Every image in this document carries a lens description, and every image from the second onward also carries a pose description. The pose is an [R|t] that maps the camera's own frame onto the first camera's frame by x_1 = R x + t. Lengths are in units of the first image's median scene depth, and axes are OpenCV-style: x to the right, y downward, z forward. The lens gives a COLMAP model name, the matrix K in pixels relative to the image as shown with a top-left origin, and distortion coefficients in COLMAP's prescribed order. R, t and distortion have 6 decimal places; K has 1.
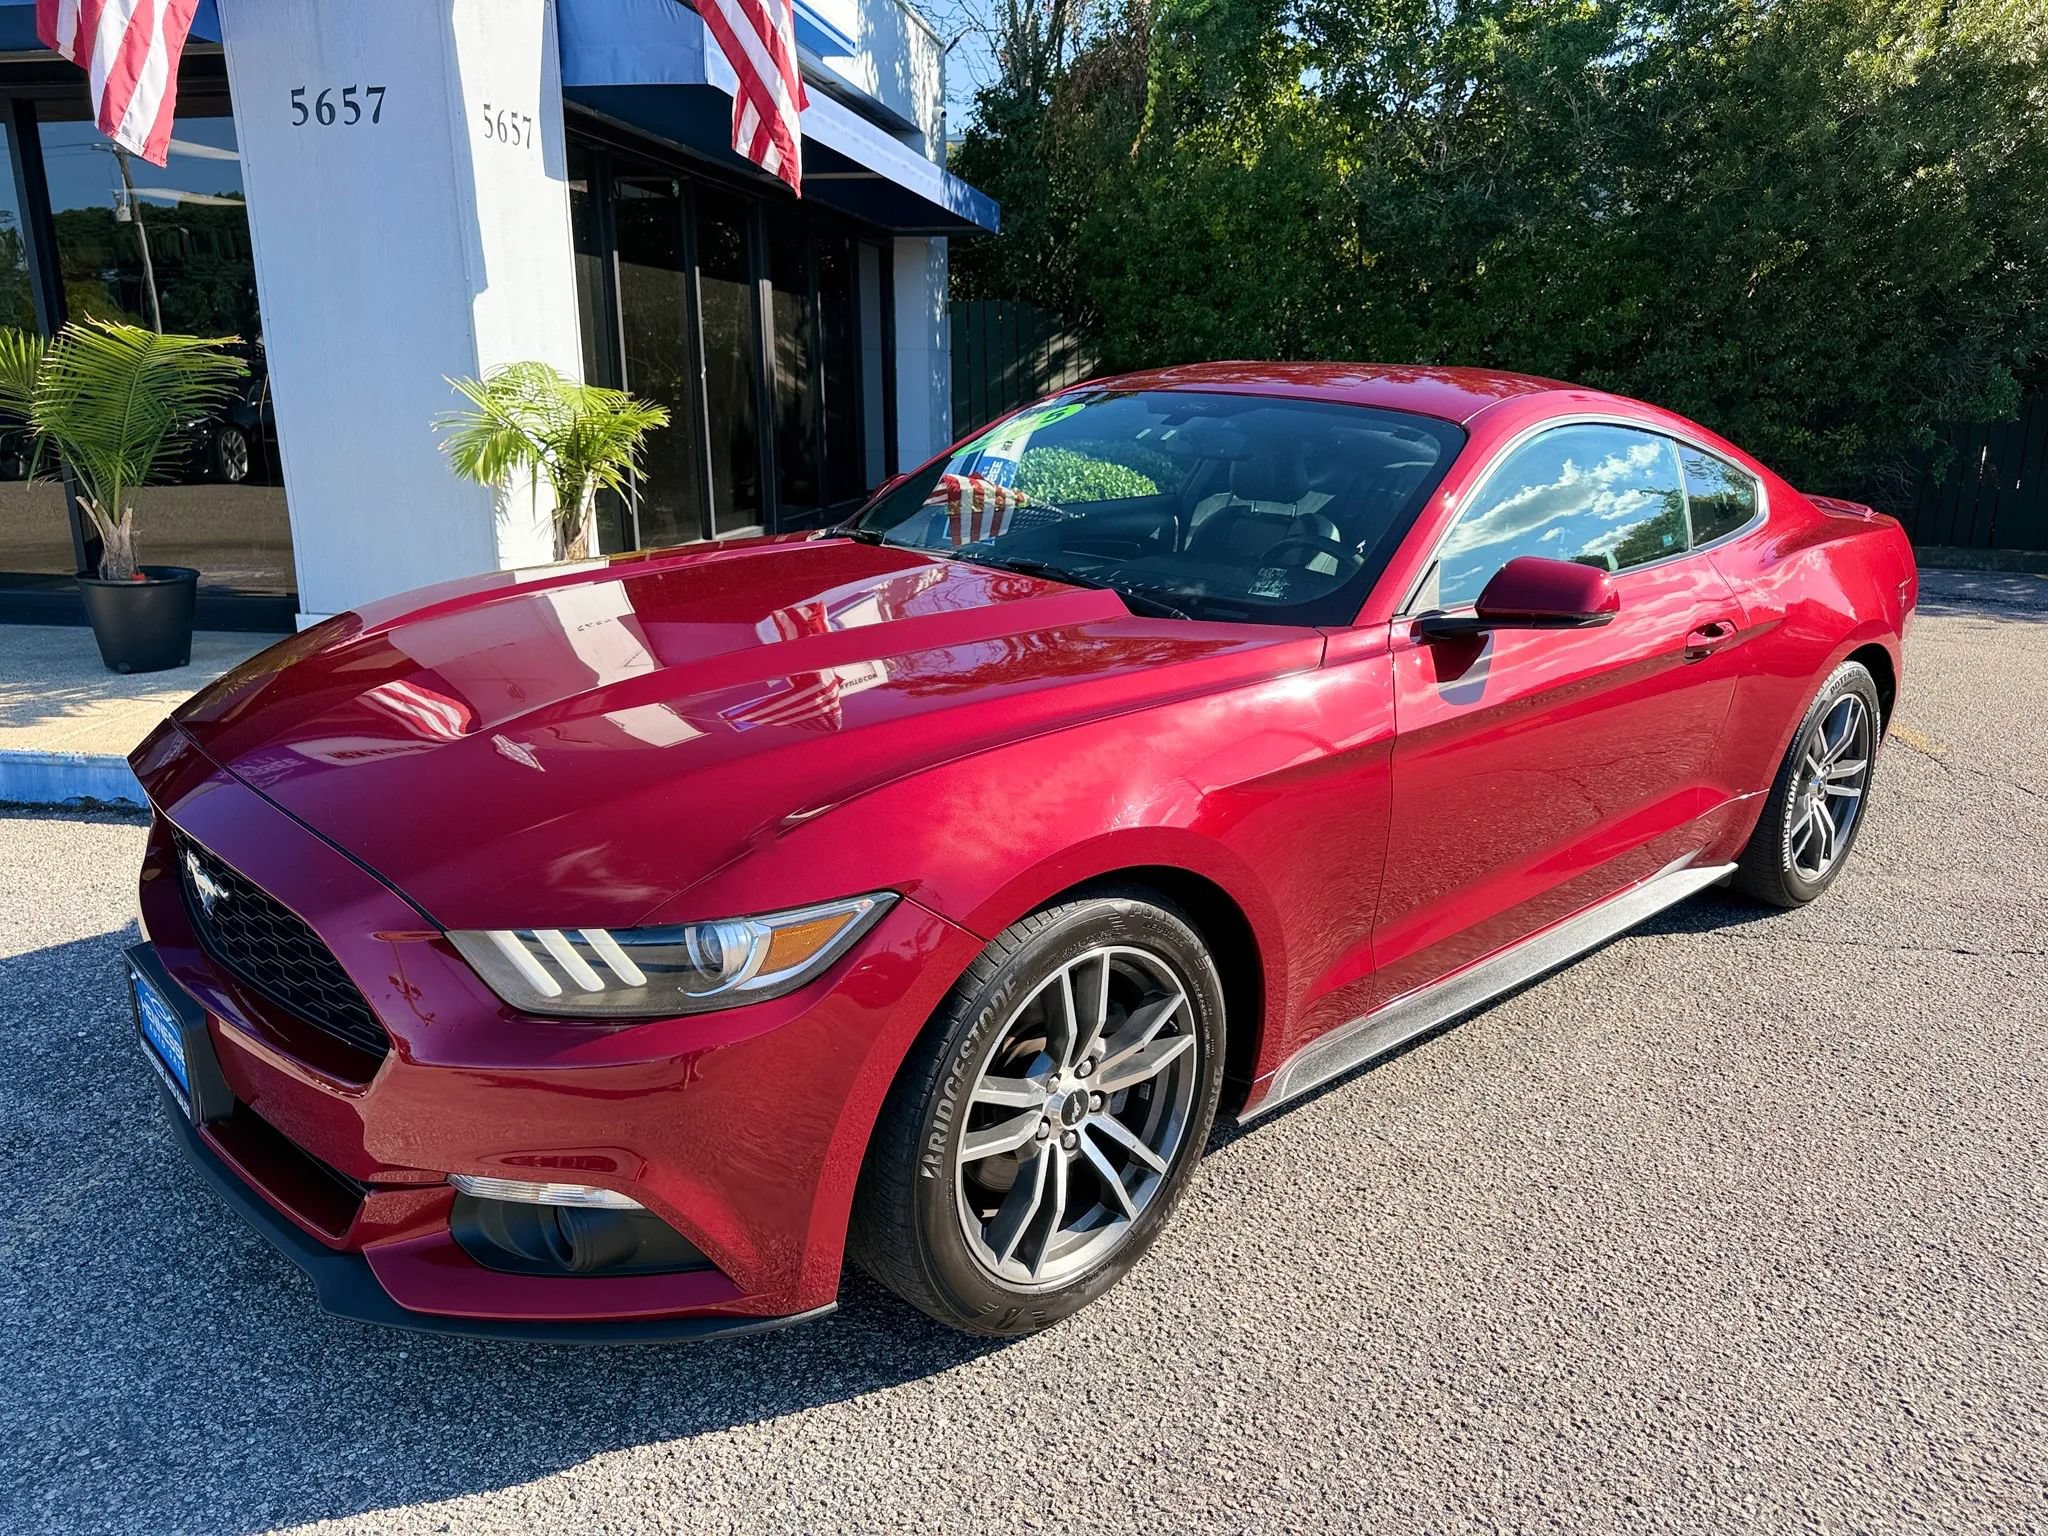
lens RADIAL K [[1560.2, 0, 1071.0], [0, 1560.2, 756.4], [0, 0, 1]] dist [-0.003144, 0.007604]
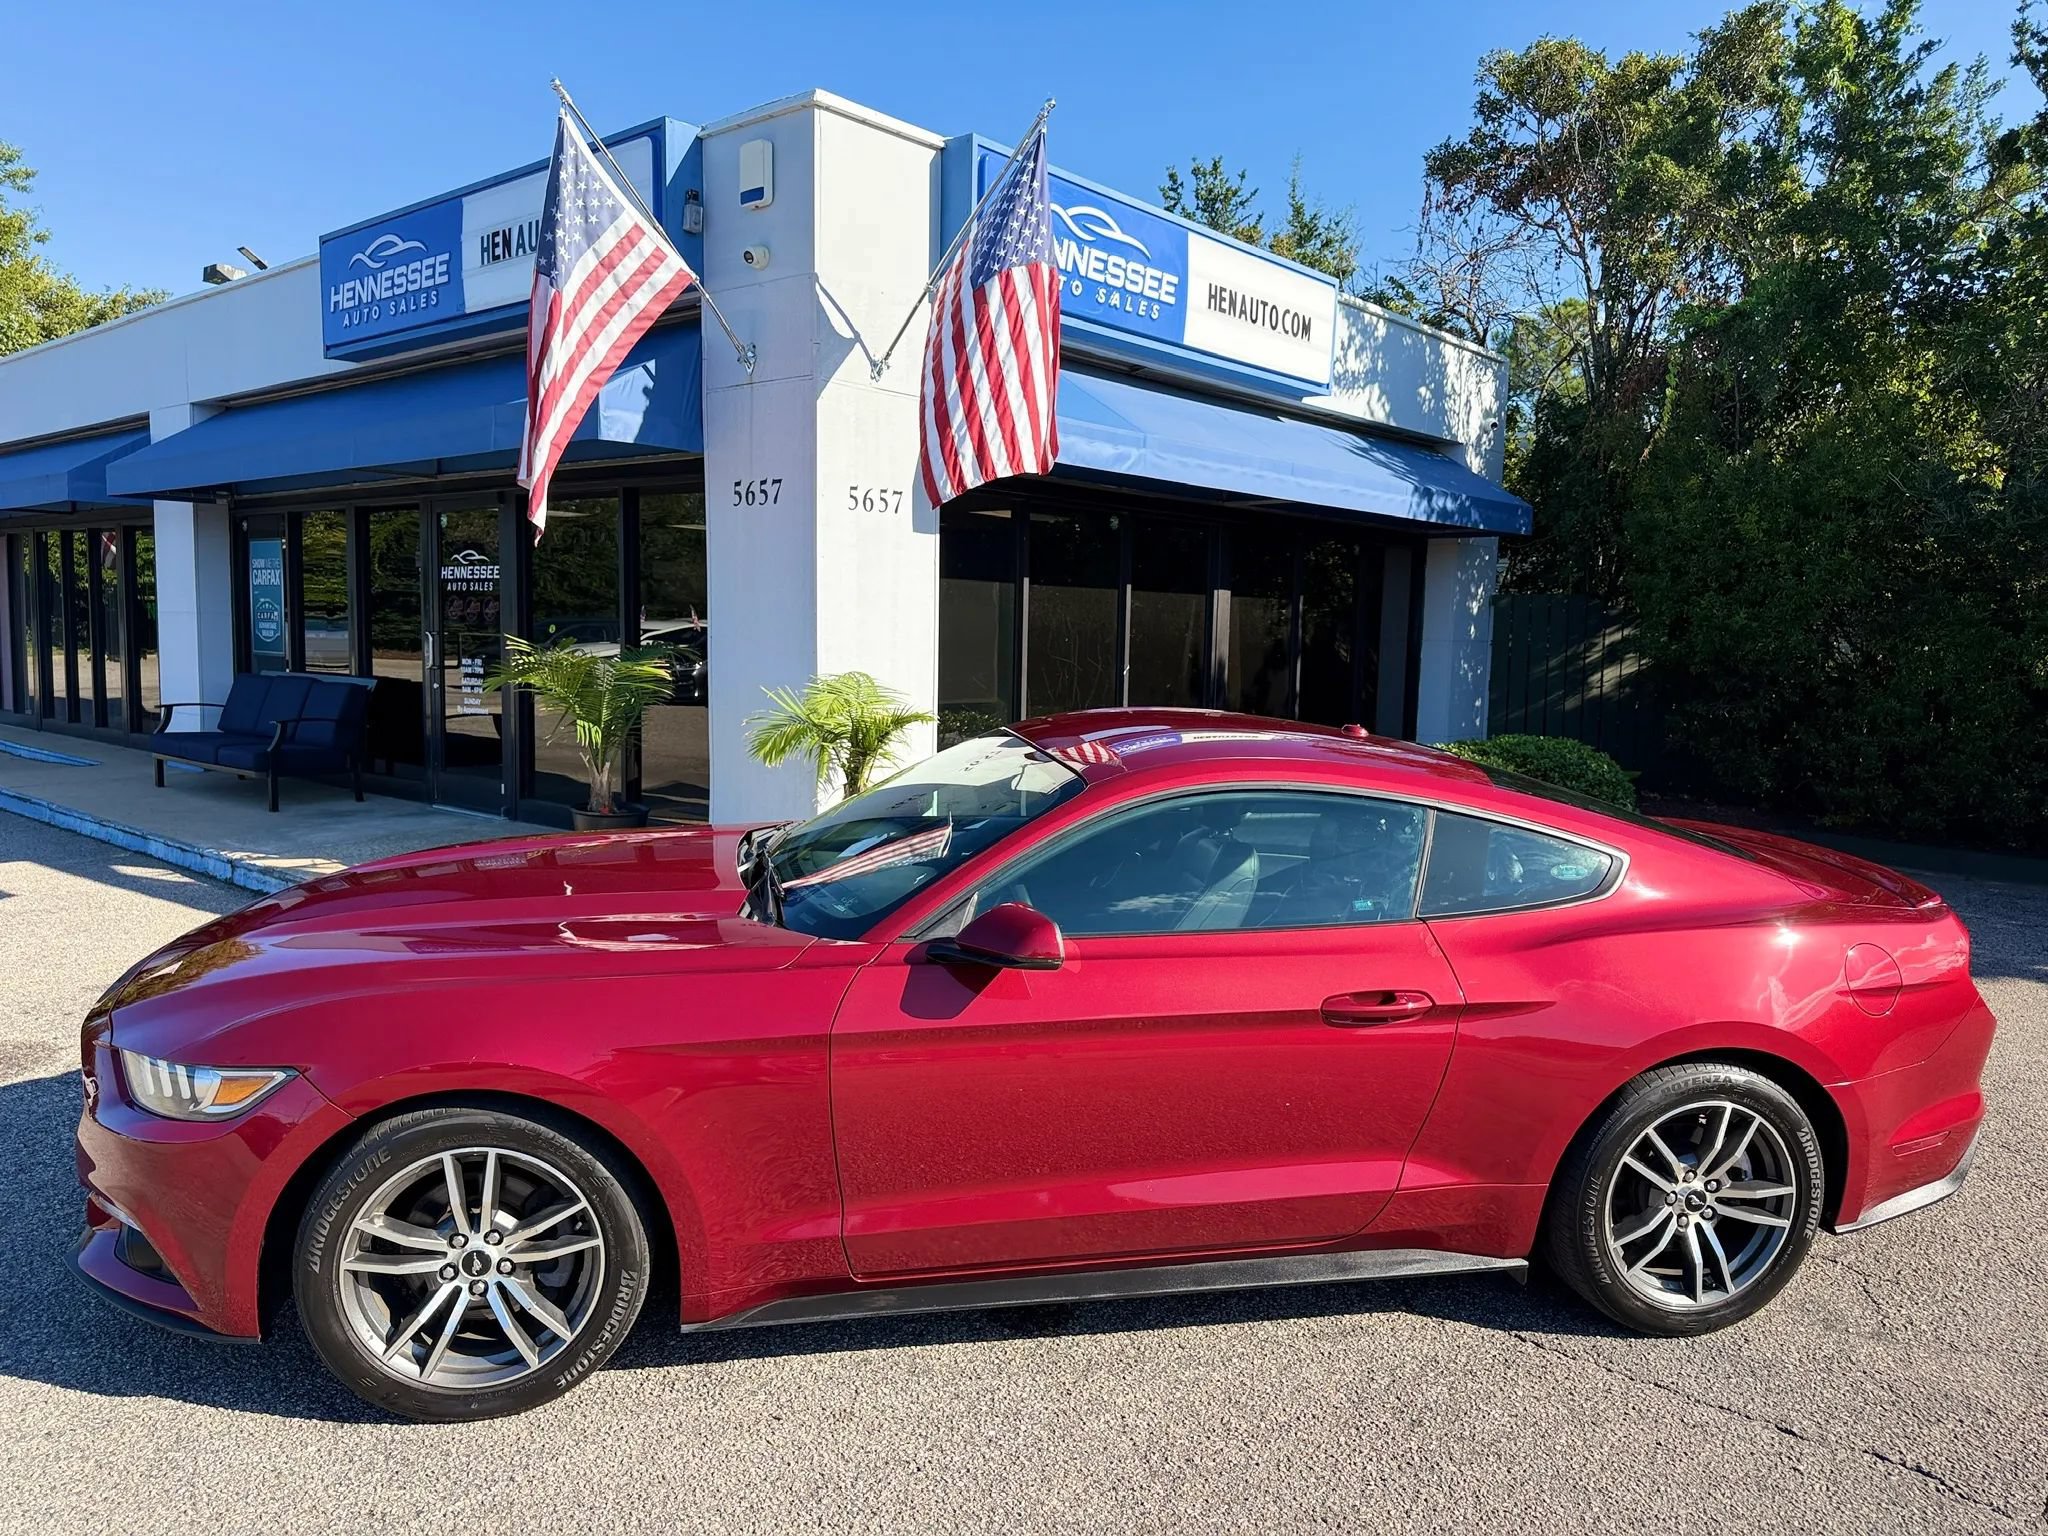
lens RADIAL K [[1506.6, 0, 998.1], [0, 1506.6, 783.2], [0, 0, 1]] dist [0.027503, -0.031891]
pose [[0.834837, 0.073635, -0.545550, 0.226889], [-0.147631, 0.984659, -0.093012, -0.029676], [0.530331, 0.158190, 0.832901, 0.008542]]
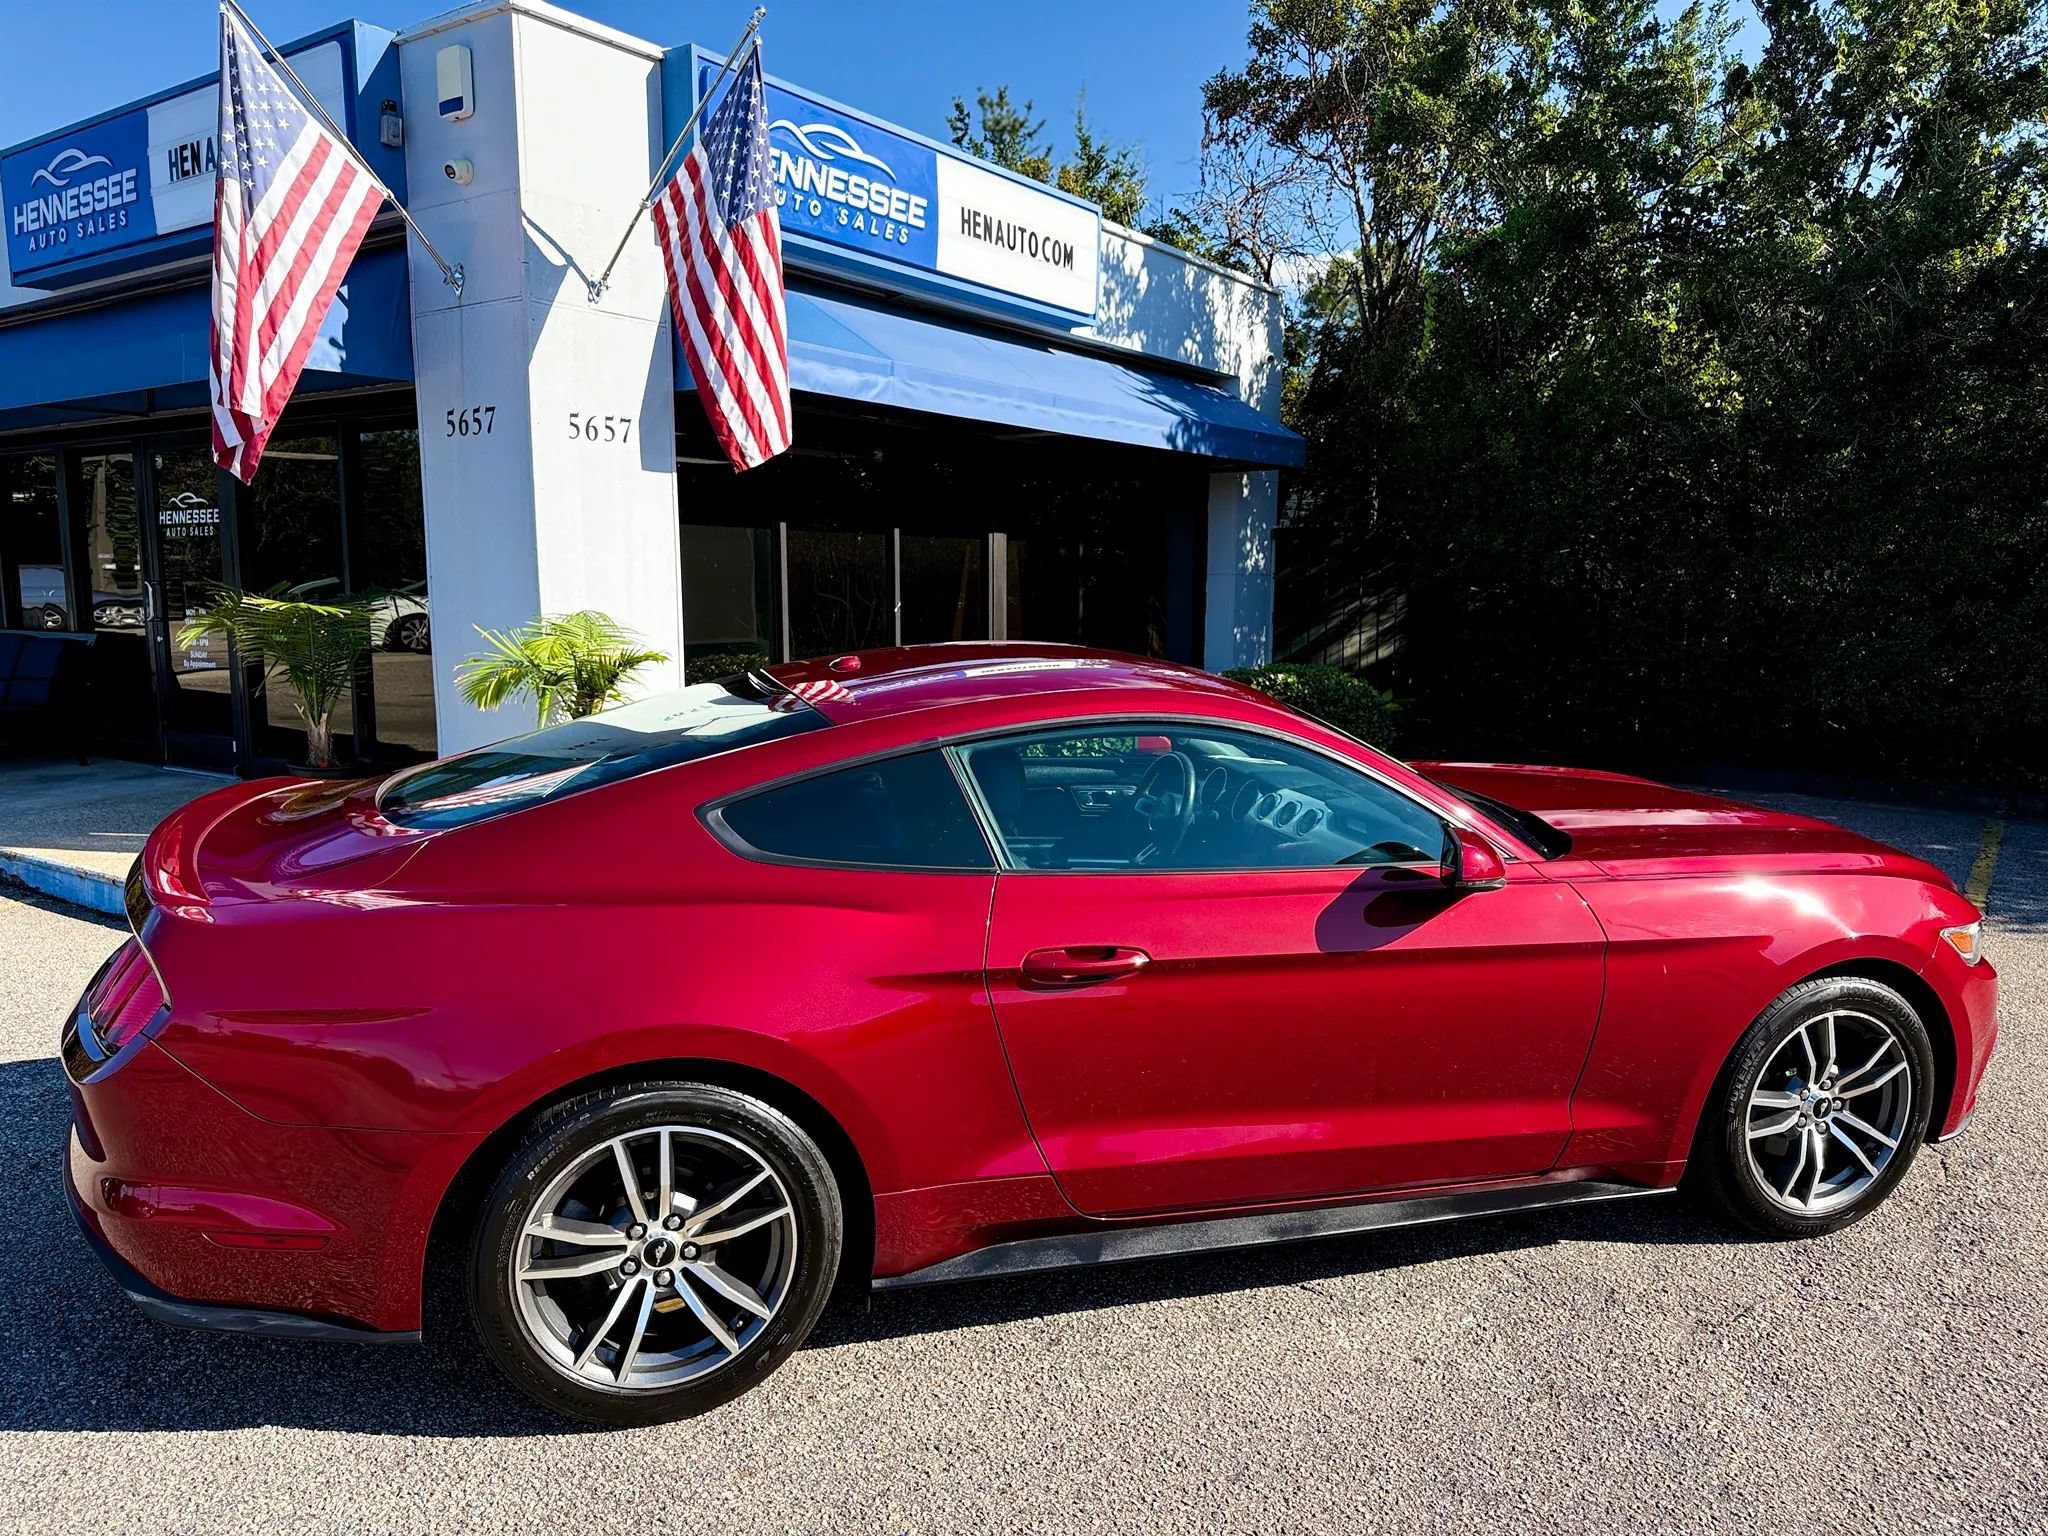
lens RADIAL K [[1506.6, 0, 1010.3], [0, 1506.6, 783.0], [0, 0, 1]] dist [0.027503, -0.031891]
pose [[0.888936, 0.063017, -0.453677, 0.259997], [-0.107902, 0.991425, -0.073711, -0.030696], [0.445141, 0.114477, 0.888113, 0.041726]]
